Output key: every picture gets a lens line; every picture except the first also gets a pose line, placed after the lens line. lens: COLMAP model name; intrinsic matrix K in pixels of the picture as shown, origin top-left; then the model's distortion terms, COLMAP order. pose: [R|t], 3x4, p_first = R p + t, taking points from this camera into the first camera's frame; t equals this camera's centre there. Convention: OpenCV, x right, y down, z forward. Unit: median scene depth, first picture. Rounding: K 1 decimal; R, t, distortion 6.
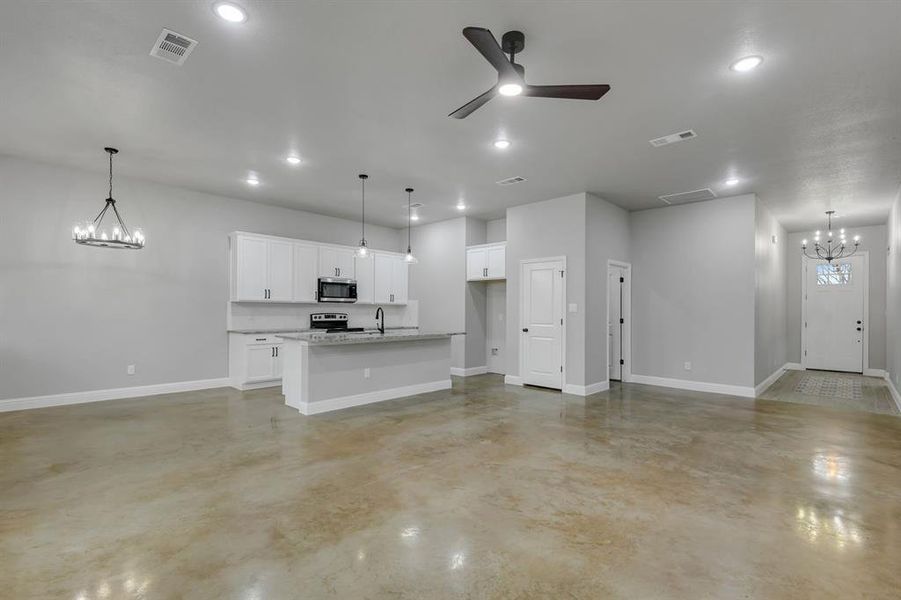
lens RADIAL K [[418.2, 0, 451.2], [0, 418.2, 307.3], [0, 0, 1]] dist [0.016283, -0.013737]
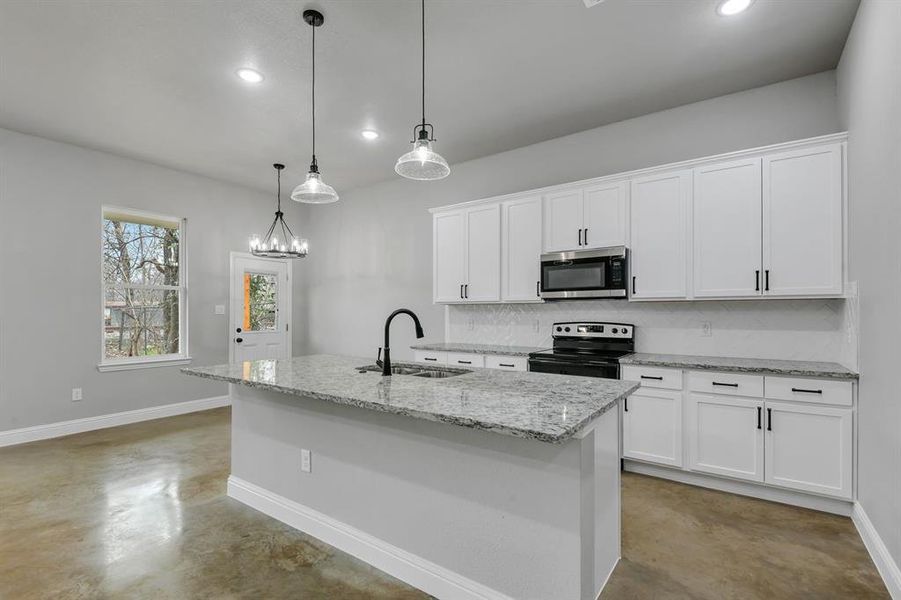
lens RADIAL K [[418.2, 0, 450.4], [0, 418.2, 312.4], [0, 0, 1]] dist [0.016283, -0.013737]
pose [[0.140516, -0.010640, -0.990021, 0.215838], [0.008543, 0.999918, -0.009534, 0.007411], [0.990042, -0.007118, 0.140595, 0.918971]]
